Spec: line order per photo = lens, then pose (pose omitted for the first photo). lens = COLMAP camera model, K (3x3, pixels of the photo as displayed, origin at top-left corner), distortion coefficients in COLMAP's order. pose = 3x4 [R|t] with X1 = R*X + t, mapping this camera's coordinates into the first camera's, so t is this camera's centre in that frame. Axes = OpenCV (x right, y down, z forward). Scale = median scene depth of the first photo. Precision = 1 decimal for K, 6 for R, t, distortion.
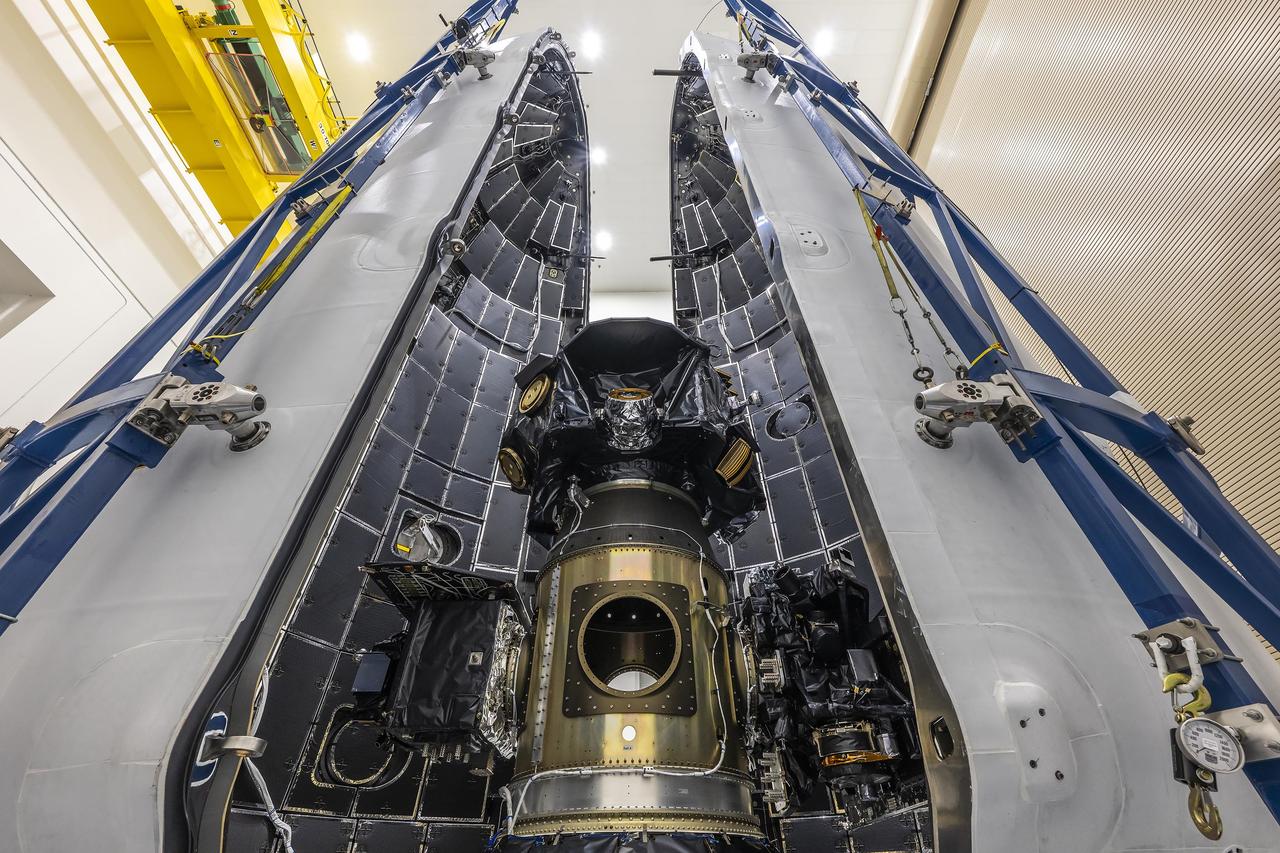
lens RADIAL K [[519.0, 0, 639.5], [0, 519.0, 419.6], [0, 0, 1]] dist [-0.003095, 0.000159]
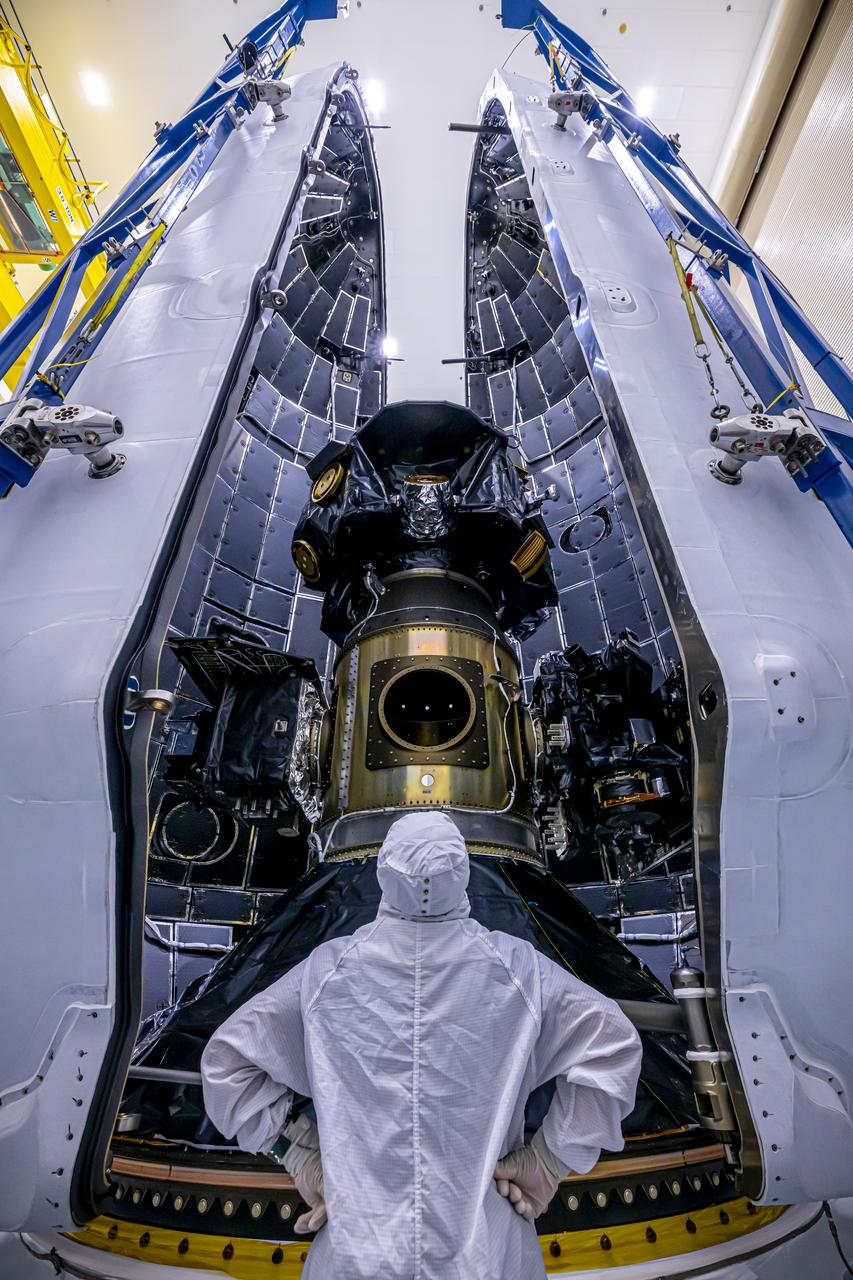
lens RADIAL K [[540.2, 0, 439.9], [0, 540.2, 641.0], [0, 0, 1]] dist [0.002096, 0.000005]
pose [[0.999563, 0.006309, 0.028868, -0.023956], [-0.010574, 0.988620, 0.150063, 0.116708], [-0.027593, -0.150302, 0.988255, -0.069471]]
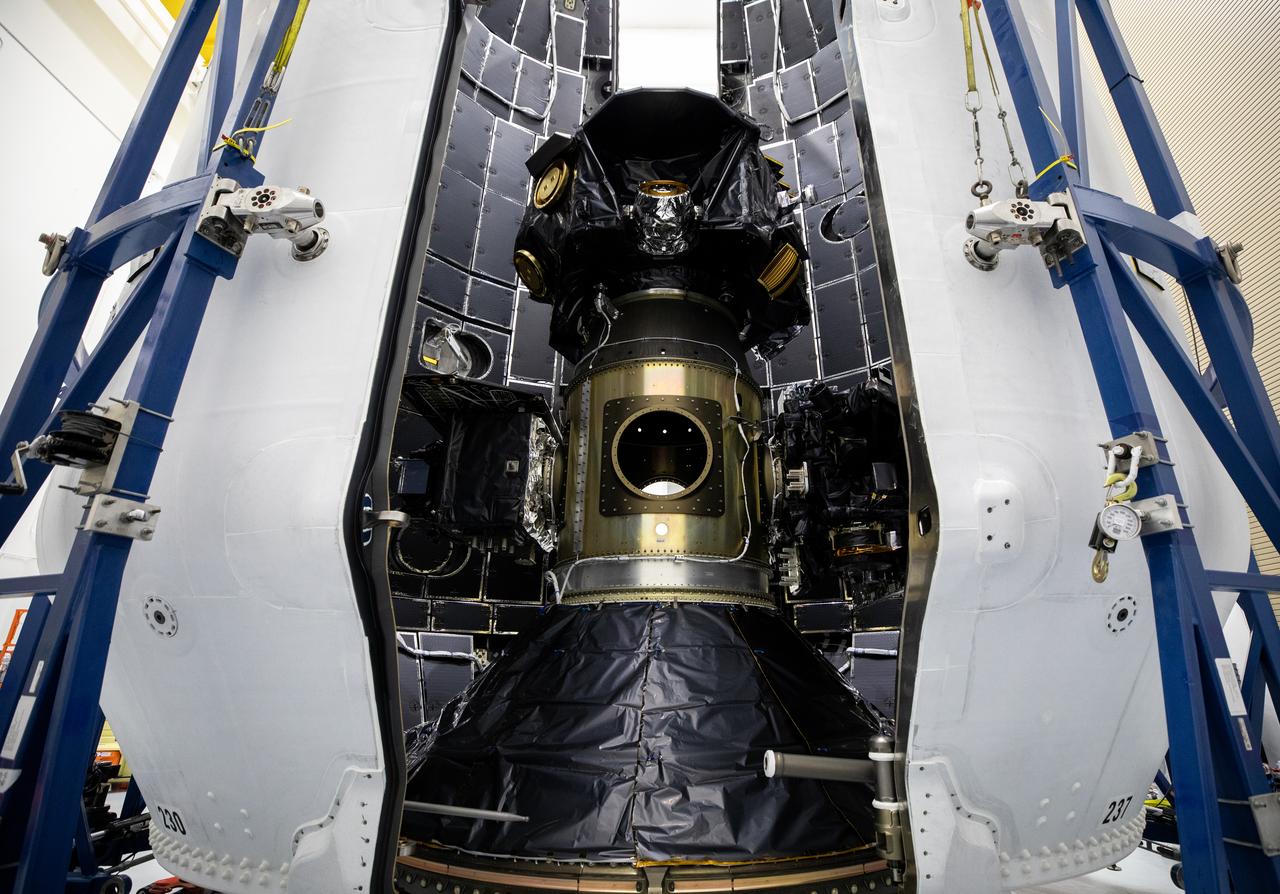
lens RADIAL K [[601.8, 0, 675.4], [0, 601.8, 445.6], [0, 0, 1]] dist [-0.036632, 0.000896]
pose [[0.999798, 0.012416, 0.015776, -0.011037], [-0.017386, 0.928431, 0.371098, -0.024548], [-0.010040, -0.371298, 0.928460, -0.091948]]
